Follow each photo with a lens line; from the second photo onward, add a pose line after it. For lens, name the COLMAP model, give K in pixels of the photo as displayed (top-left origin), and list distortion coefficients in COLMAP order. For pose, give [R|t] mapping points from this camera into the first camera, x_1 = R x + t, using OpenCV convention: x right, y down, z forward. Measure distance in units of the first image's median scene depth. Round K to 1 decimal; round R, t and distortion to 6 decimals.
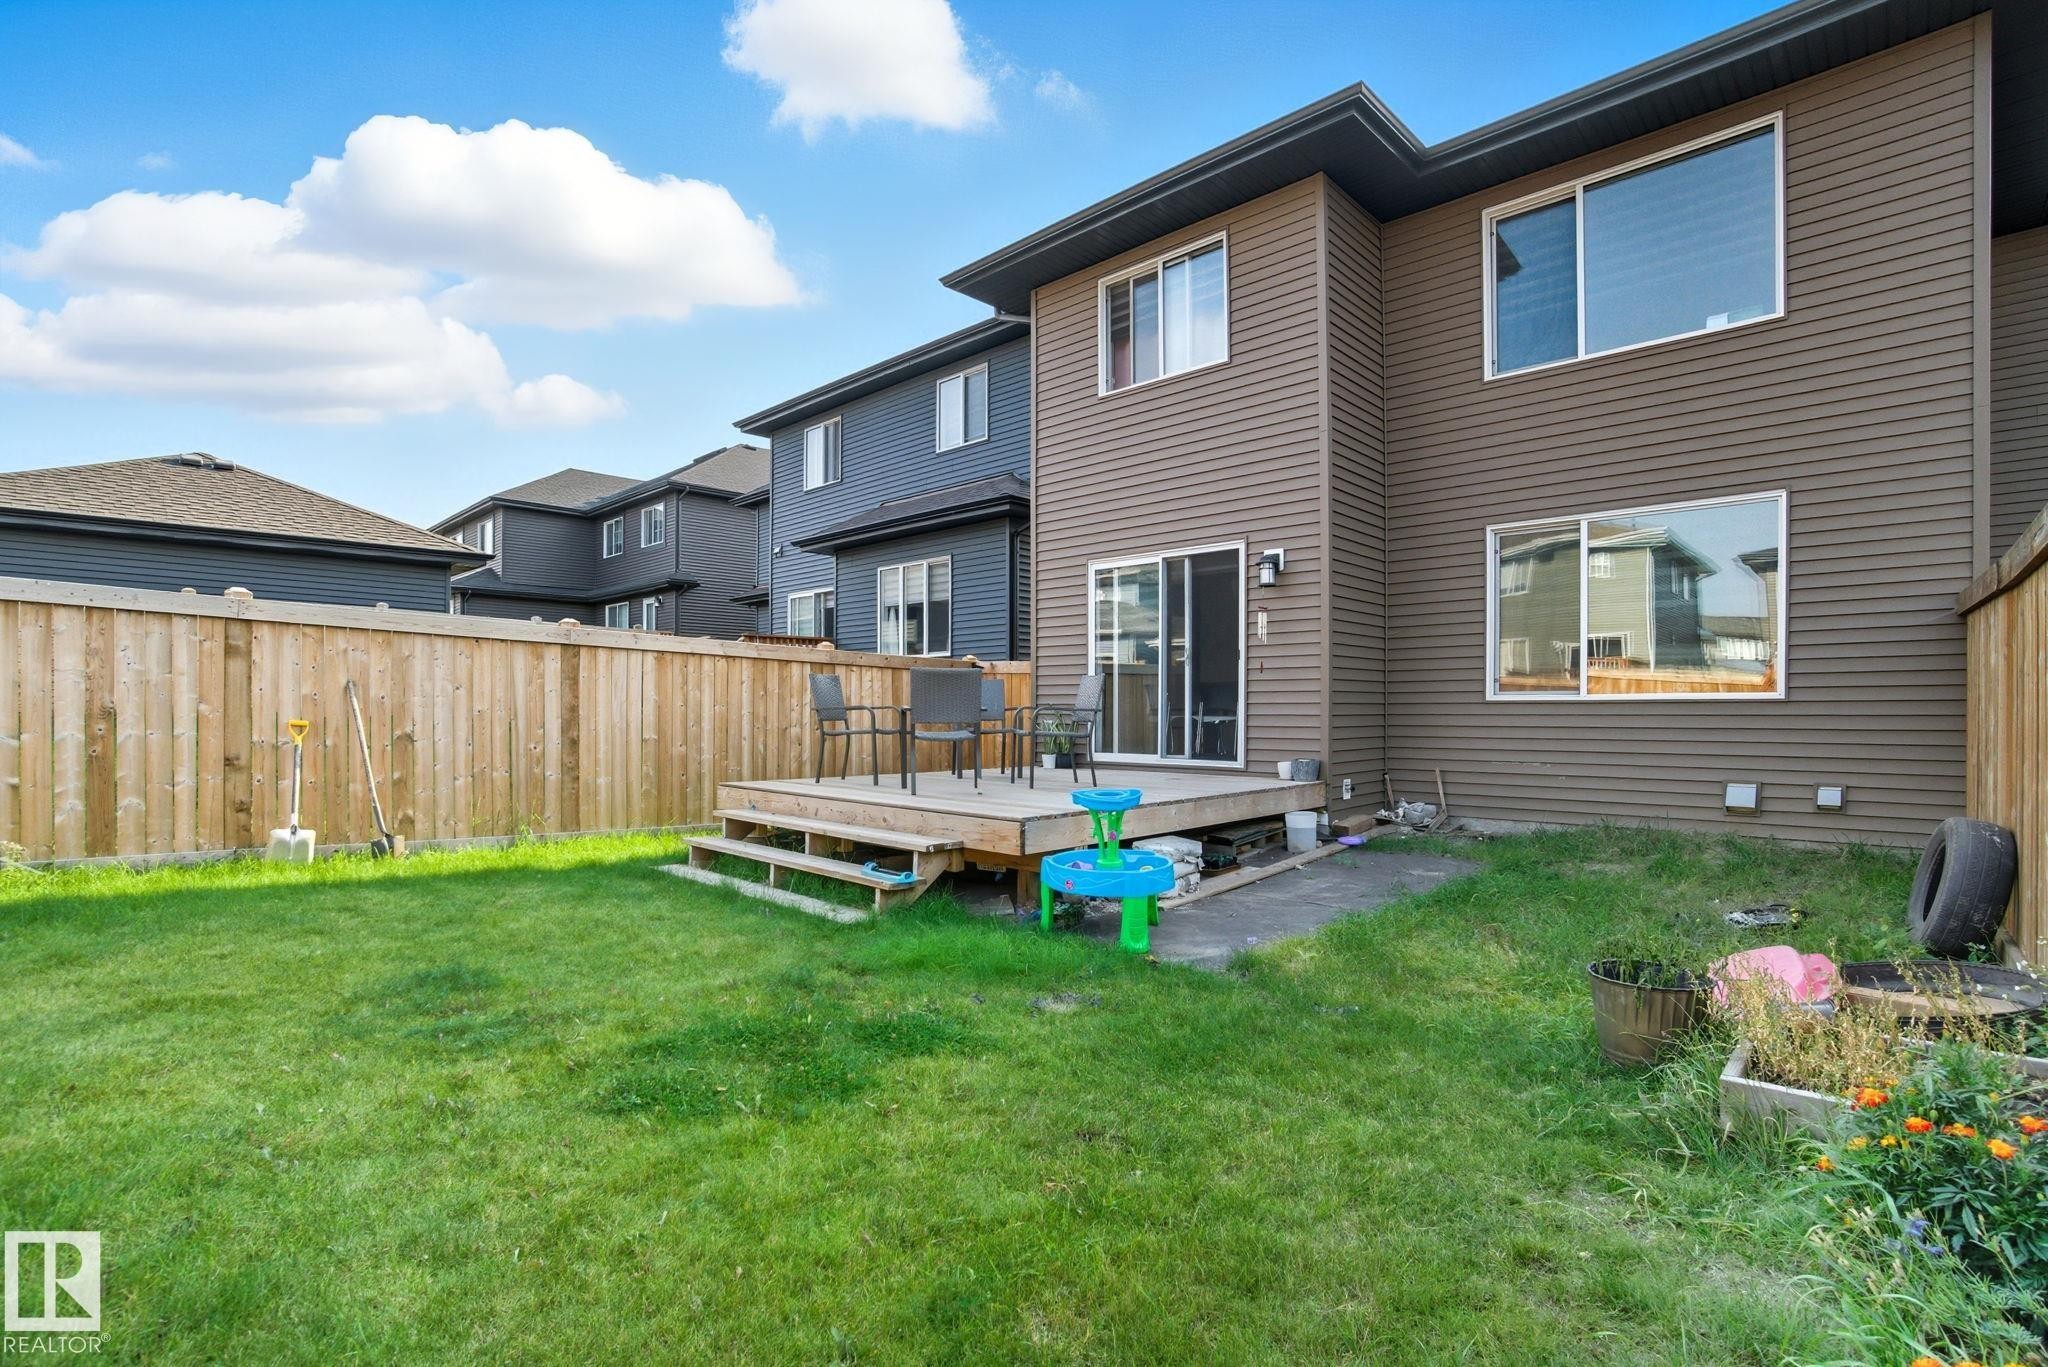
lens RADIAL K [[930.8, 0, 1026.2], [0, 930.8, 671.3], [0, 0, 1]] dist [-0.041660, 0.000726]
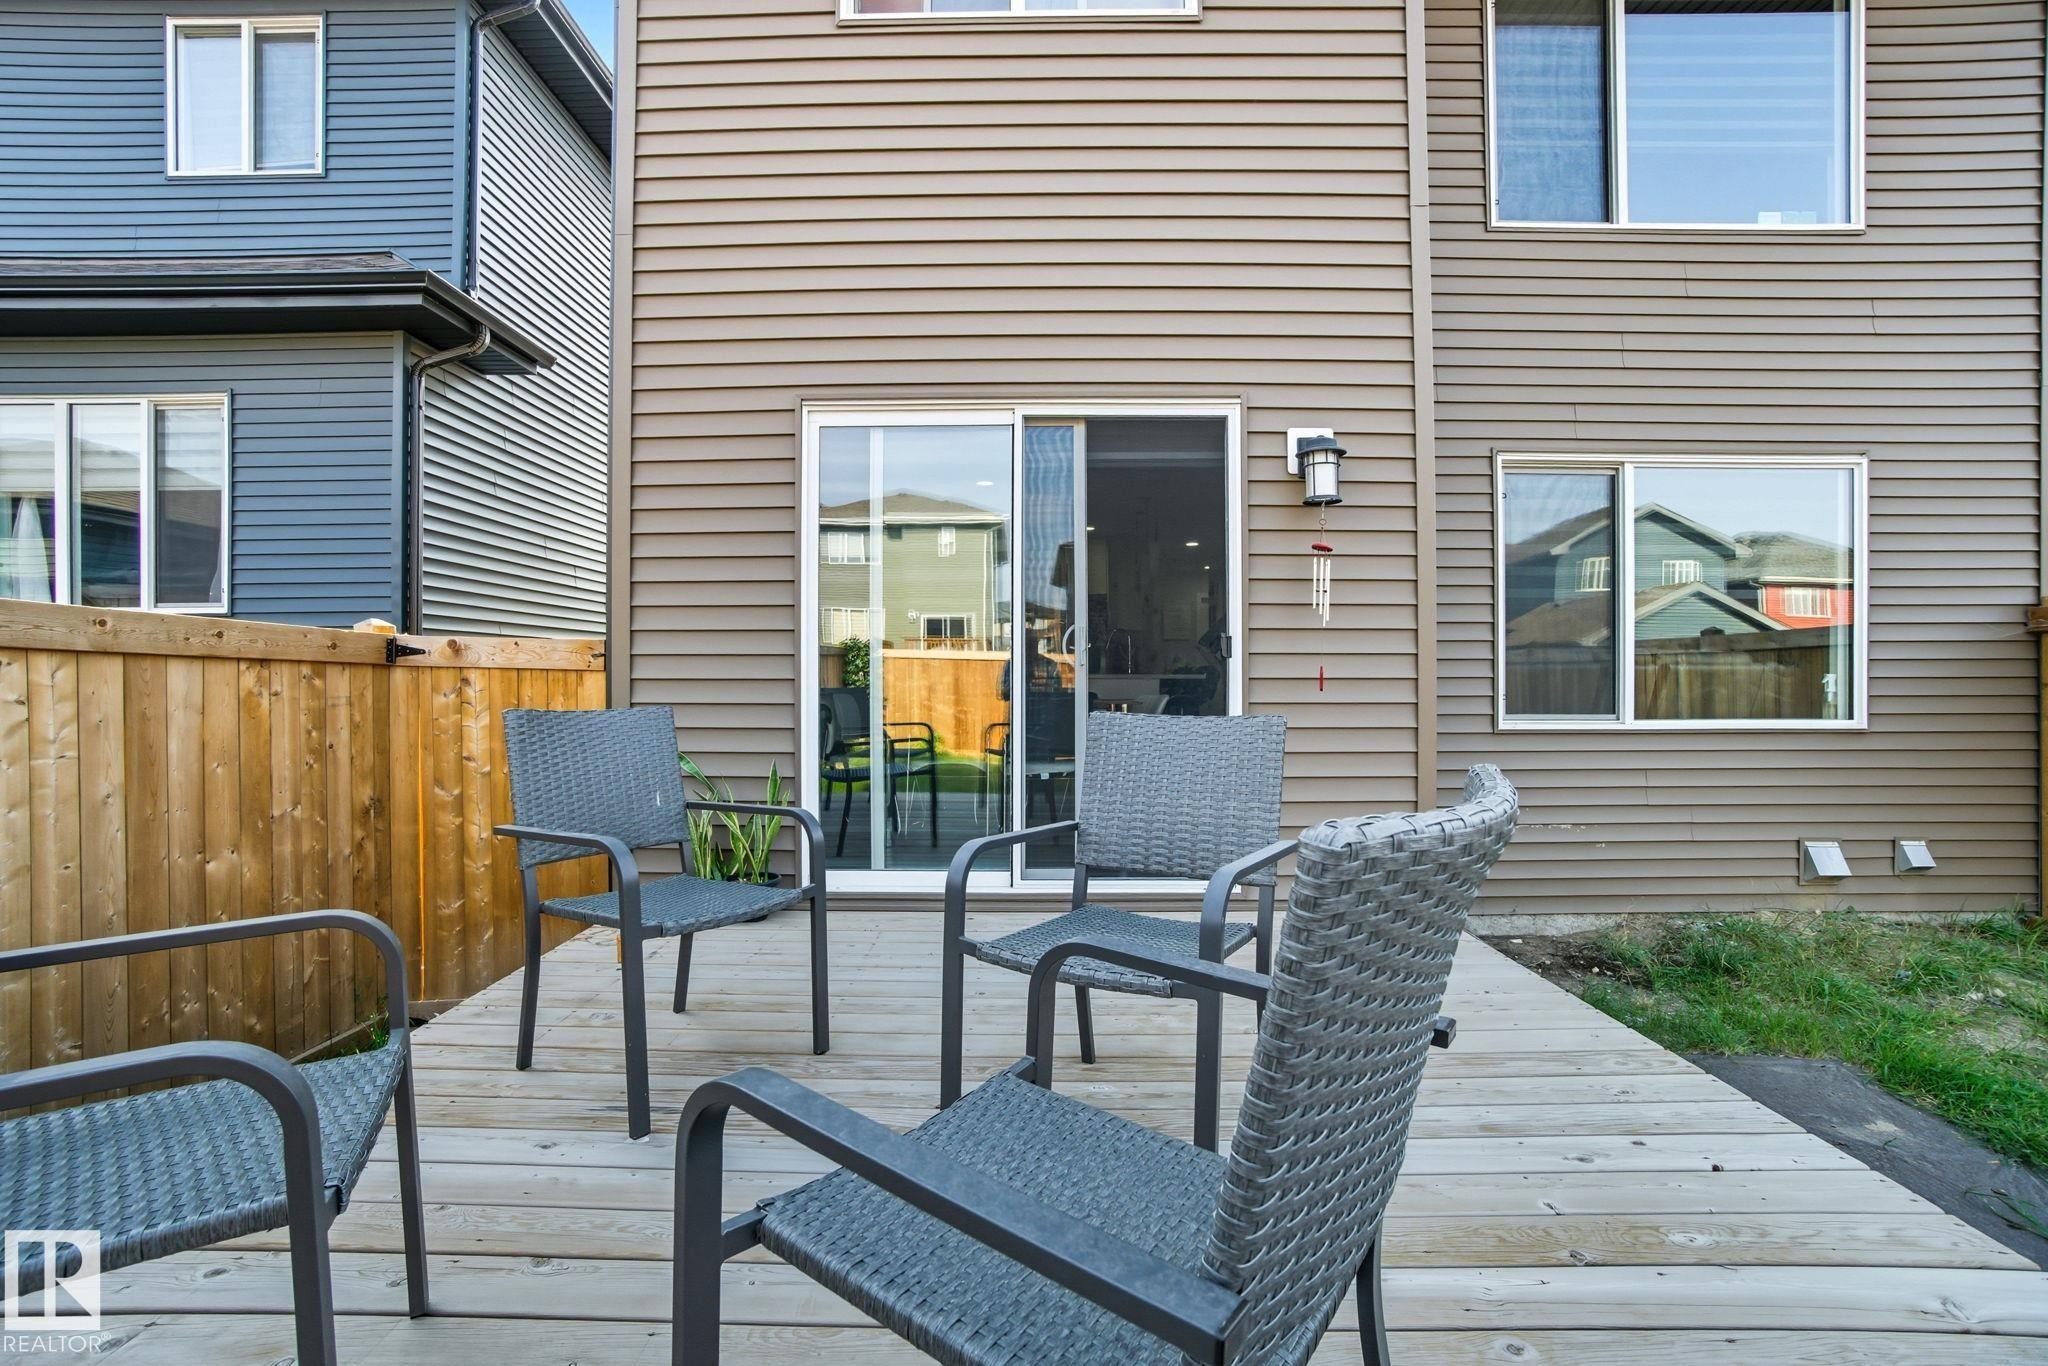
lens RADIAL K [[930.8, 0, 1026.2], [0, 930.8, 670.8], [0, 0, 1]] dist [-0.041660, 0.000726]
pose [[0.738139, 0.006474, 0.674618, -0.087012], [-0.024669, 0.999544, 0.017399, -0.006139], [-0.674198, -0.029485, 0.737962, 0.410220]]
